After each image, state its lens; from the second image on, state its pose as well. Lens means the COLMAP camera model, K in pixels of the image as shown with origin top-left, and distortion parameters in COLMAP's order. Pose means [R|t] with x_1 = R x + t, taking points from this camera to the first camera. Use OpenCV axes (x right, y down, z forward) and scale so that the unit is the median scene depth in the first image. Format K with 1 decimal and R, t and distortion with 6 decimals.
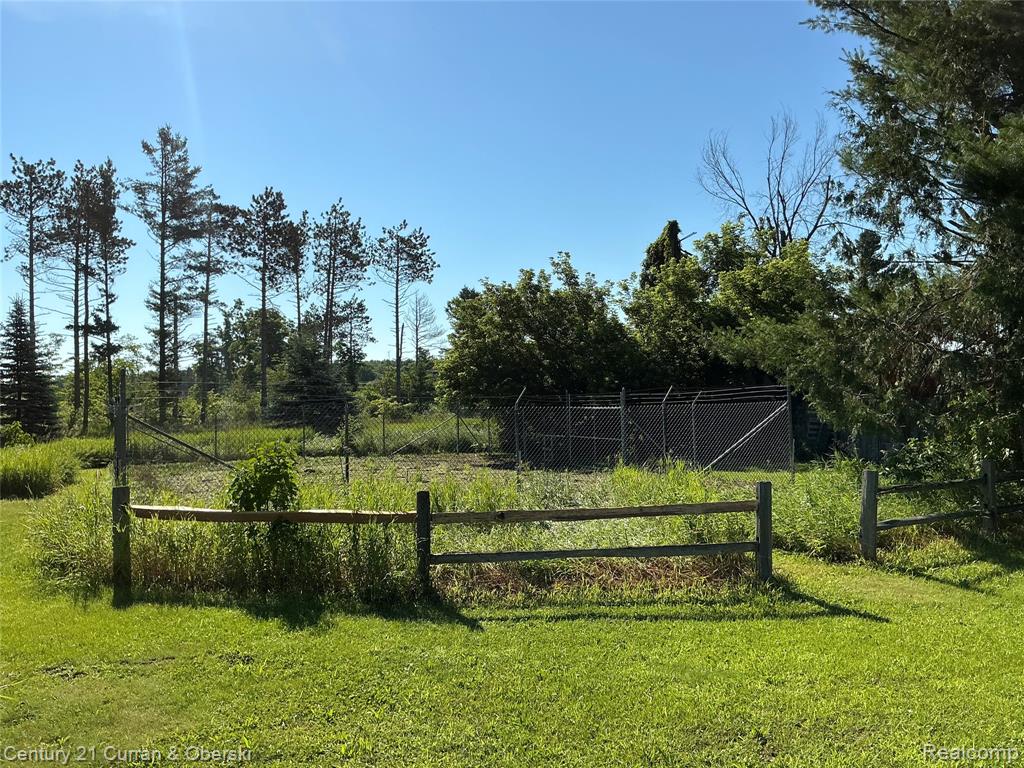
lens RADIAL K [[855.9, 0, 512.0], [0, 855.9, 384.0], [0, 0, 1]] dist [0.105131, -0.218194]
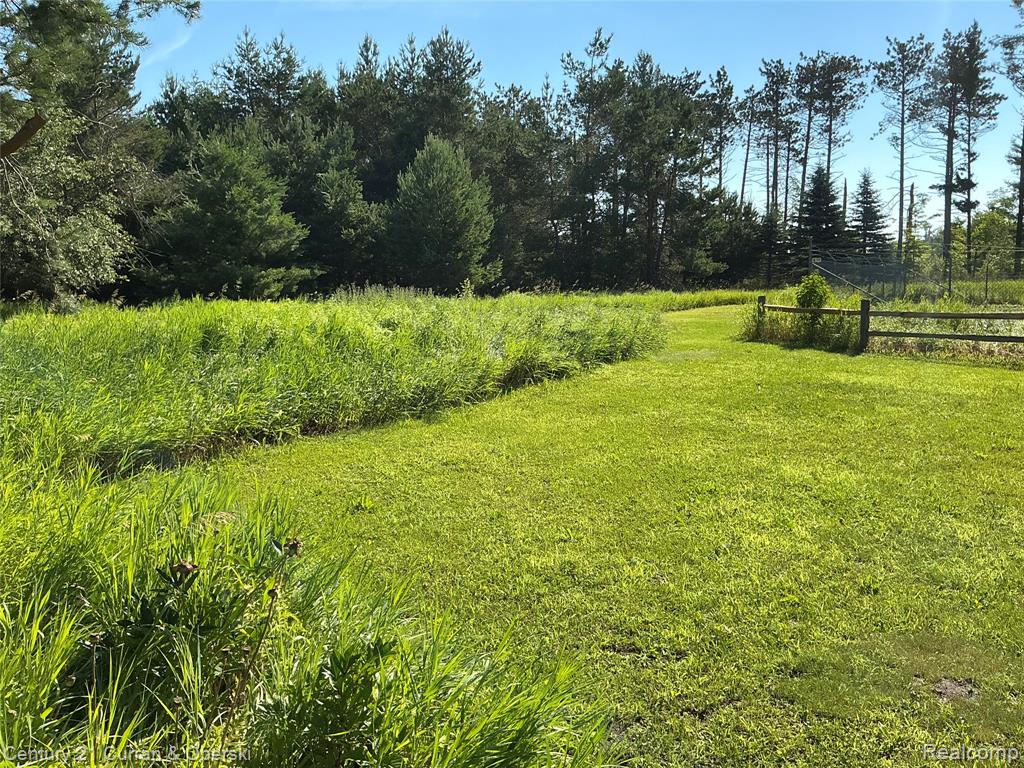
lens RADIAL K [[855.9, 0, 512.0], [0, 855.9, 384.0], [0, 0, 1]] dist [0.105131, -0.218194]
pose [[0.562549, 0.106790, -0.819838, 0.122226], [0.032436, 0.988009, 0.150953, -0.001121], [0.826127, -0.111510, 0.552339, -0.090108]]
